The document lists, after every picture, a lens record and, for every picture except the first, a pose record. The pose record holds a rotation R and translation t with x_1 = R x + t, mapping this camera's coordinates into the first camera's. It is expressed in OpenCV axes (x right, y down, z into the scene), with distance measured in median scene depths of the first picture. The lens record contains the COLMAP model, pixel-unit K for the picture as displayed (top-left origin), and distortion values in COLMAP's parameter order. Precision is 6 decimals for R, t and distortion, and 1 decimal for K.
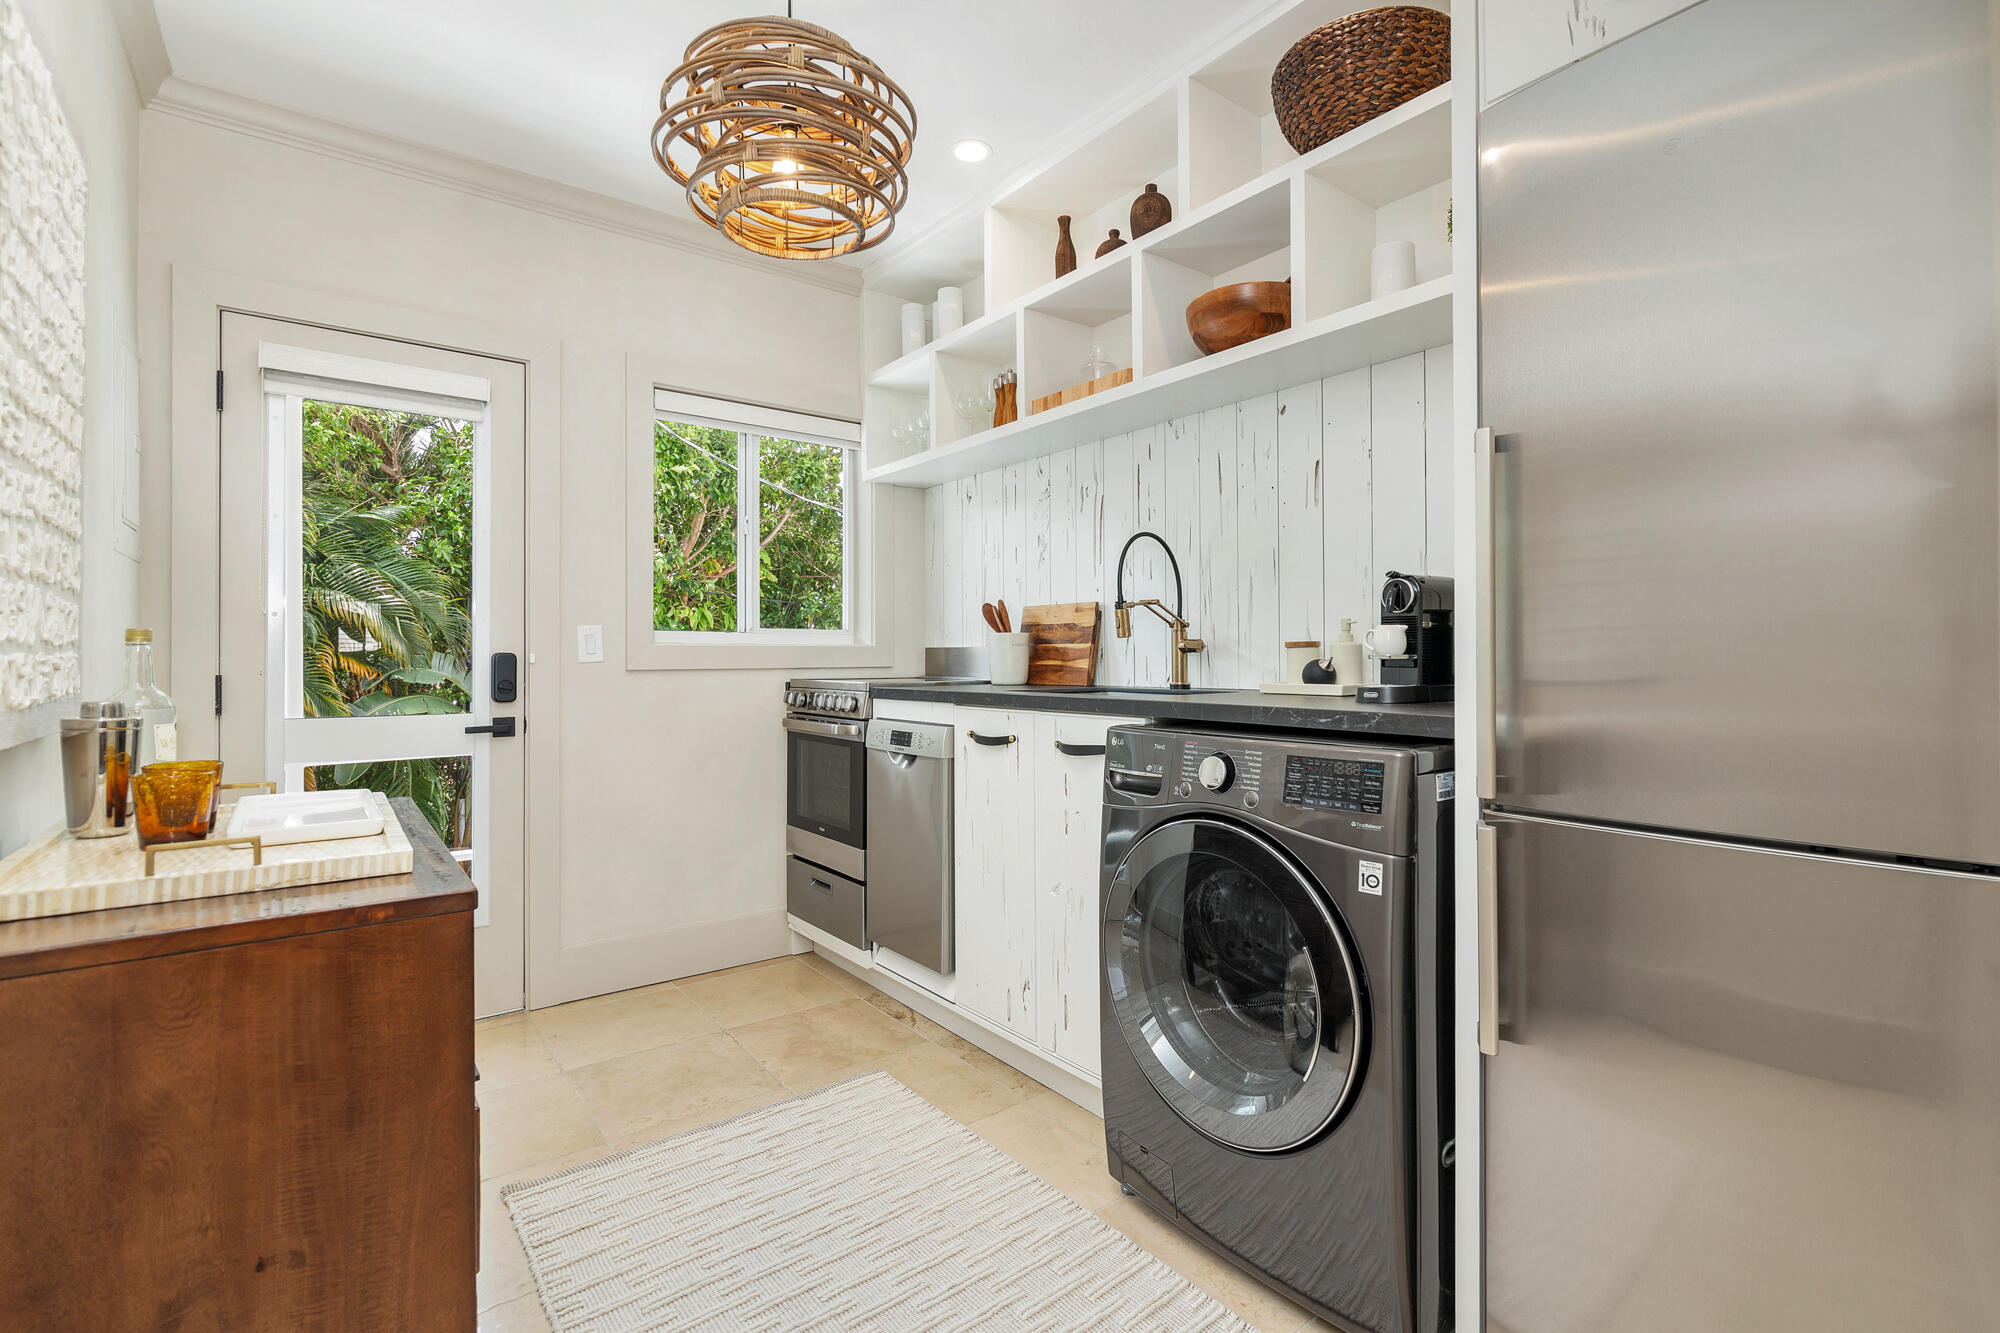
lens RADIAL K [[912.5, 0, 995.3], [0, 912.5, 658.8], [0, 0, 1]] dist [0.000332, -0.000333]
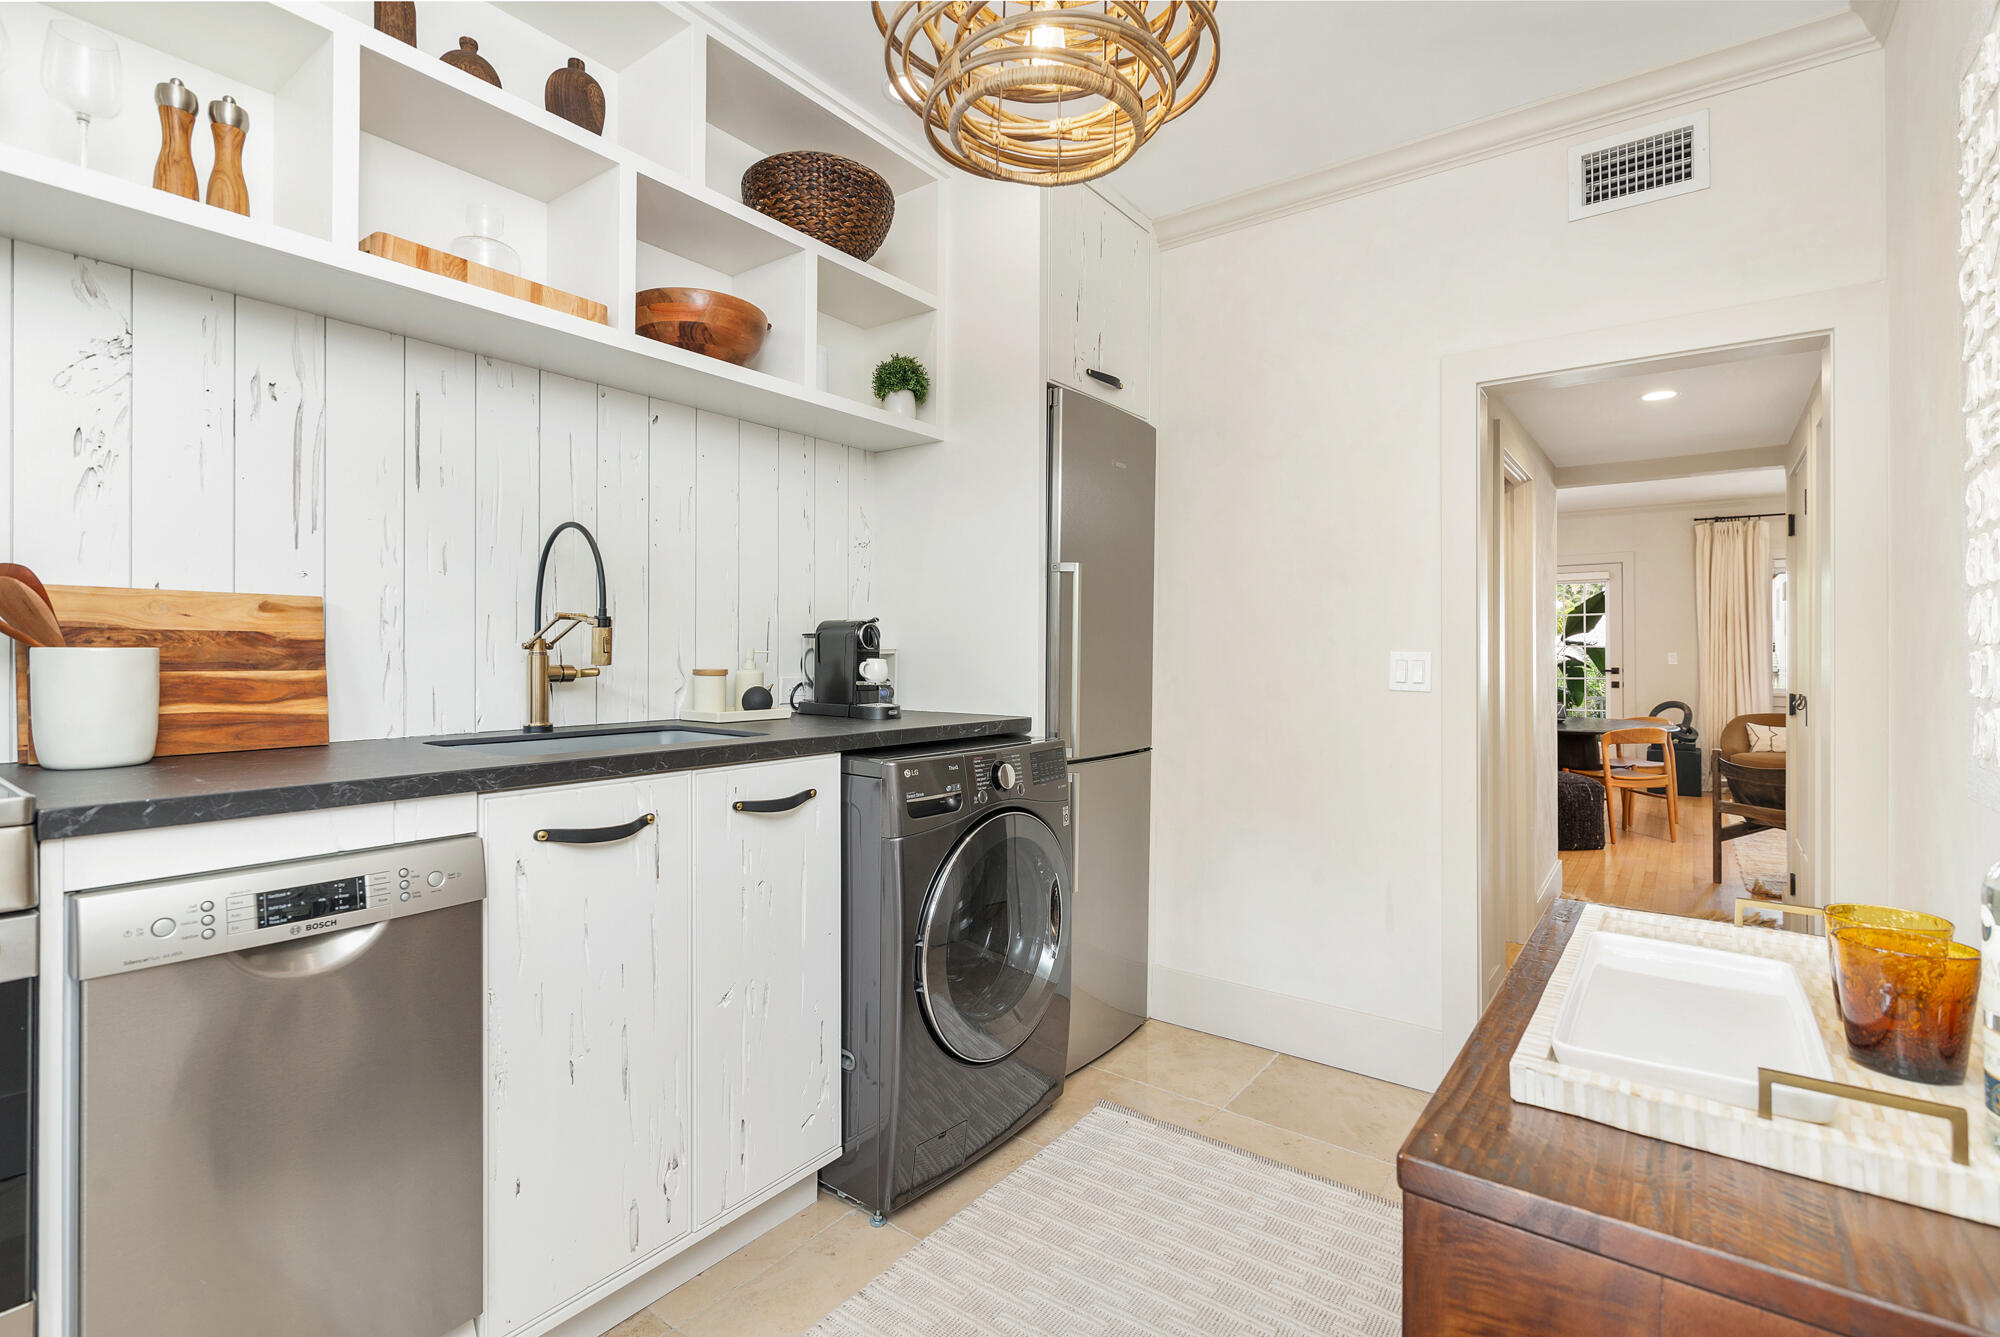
lens RADIAL K [[912.5, 0, 1001.6], [0, 912.5, 656.2], [0, 0, 1]] dist [0.000332, -0.000333]
pose [[-0.277492, 0.000121, 0.960728, -0.577488], [-0.001030, 0.999999, -0.000424, -0.026569], [-0.960727, -0.001107, -0.277492, 0.775980]]
